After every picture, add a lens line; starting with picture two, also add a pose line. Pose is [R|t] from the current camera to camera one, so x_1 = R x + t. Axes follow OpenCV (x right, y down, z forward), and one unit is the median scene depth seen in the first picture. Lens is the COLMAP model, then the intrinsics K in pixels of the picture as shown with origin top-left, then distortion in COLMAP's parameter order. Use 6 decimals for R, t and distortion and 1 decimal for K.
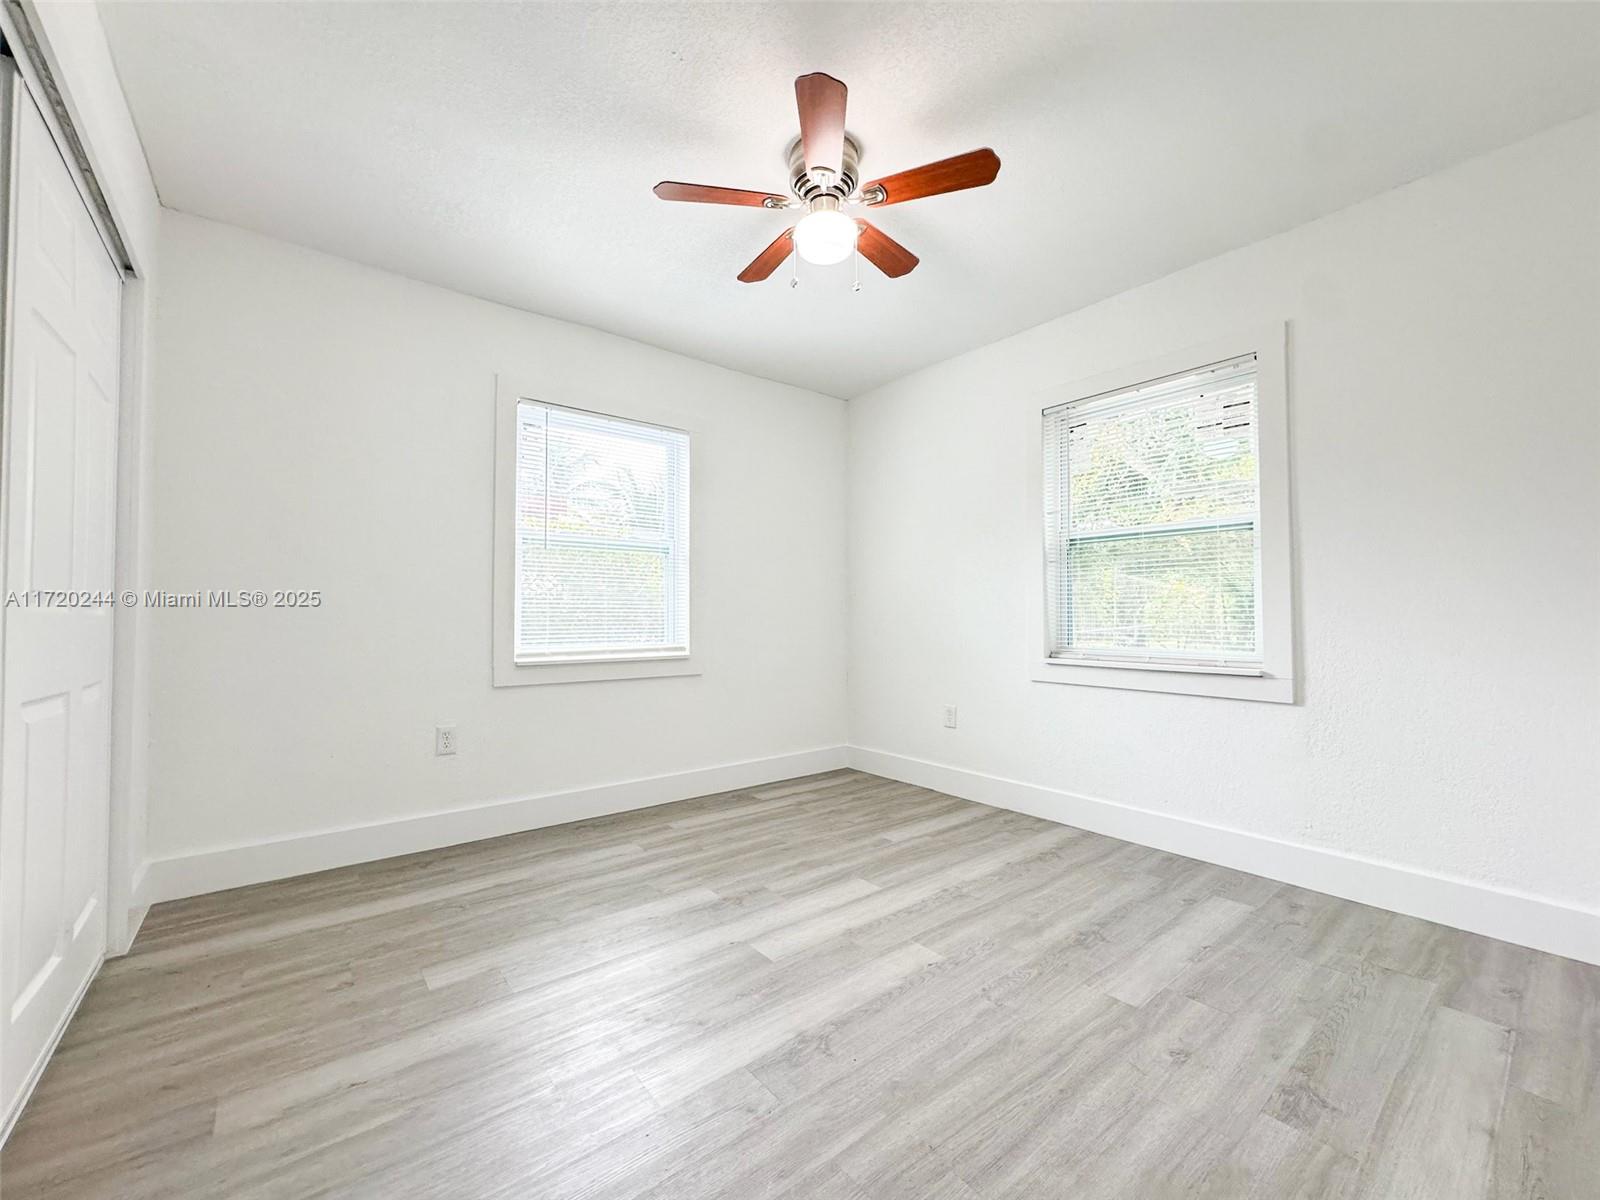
lens RADIAL K [[639.1, 0, 796.5], [0, 639.1, 599.2], [0, 0, 1]] dist [-0.003113, 0.000530]
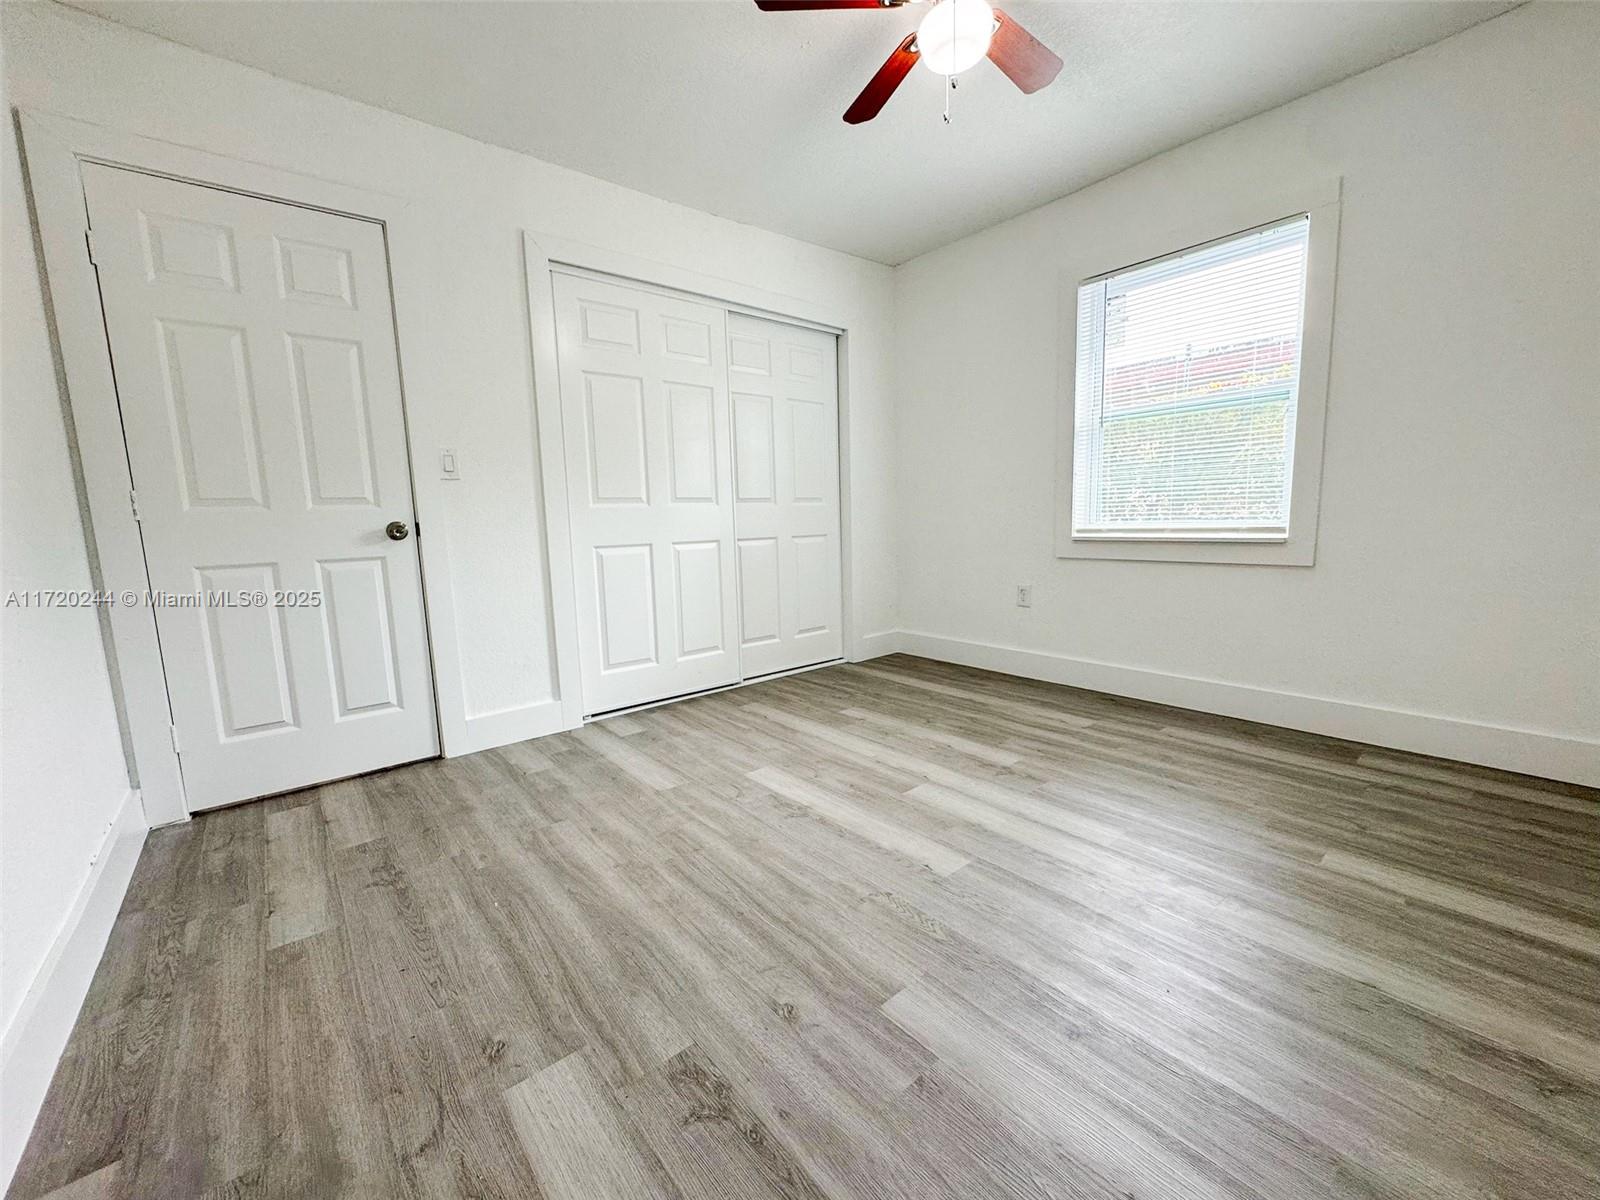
lens RADIAL K [[639.1, 0, 796.5], [0, 639.1, 599.2], [0, 0, 1]] dist [-0.003113, 0.000530]
pose [[0.018211, 0.132319, -0.991040, 0.844435], [0.060777, 0.989225, 0.133194, 0.036437], [0.997985, -0.062658, 0.009973, 0.639920]]
